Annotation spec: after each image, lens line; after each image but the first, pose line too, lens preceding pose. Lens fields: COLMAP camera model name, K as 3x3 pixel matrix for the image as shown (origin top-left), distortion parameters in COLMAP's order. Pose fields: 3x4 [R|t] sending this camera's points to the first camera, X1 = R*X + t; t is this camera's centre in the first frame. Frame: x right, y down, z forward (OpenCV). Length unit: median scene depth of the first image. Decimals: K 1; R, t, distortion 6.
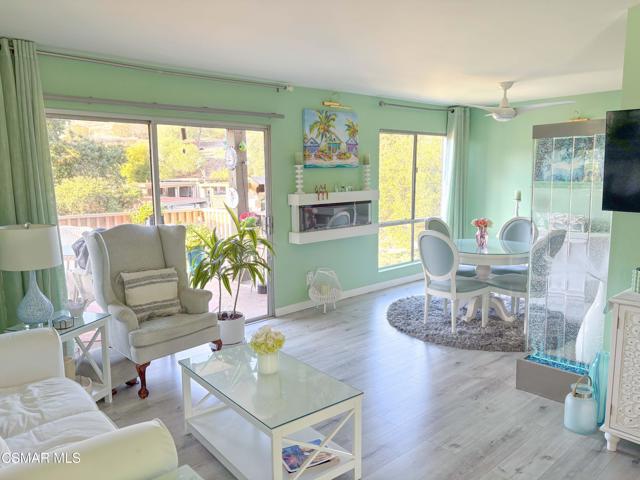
lens RADIAL K [[485.0, 0, 320.5], [0, 485.0, 246.5], [0, 0, 1]] dist [0.030597, -0.001022]
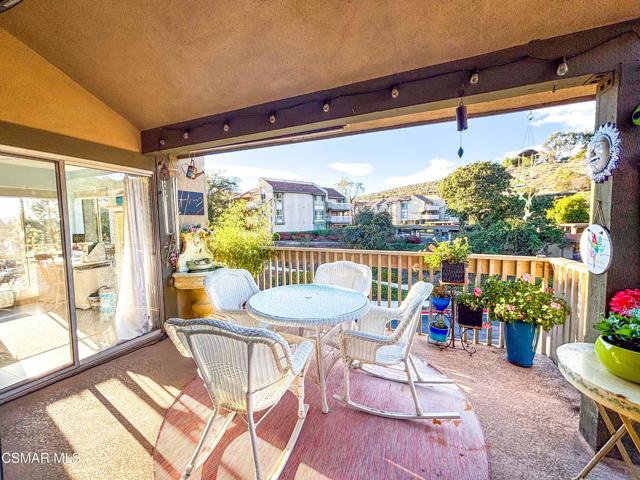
lens RADIAL K [[258.8, 0, 320.0], [0, 258.8, 240.0], [0, 0, 1]] dist [0.000827, -0.000111]
pose [[0.421568, 0.070975, -0.904015, -0.115388], [-0.127211, 0.991702, 0.018537, -0.117388], [0.897829, 0.107186, 0.427099, 1.029992]]
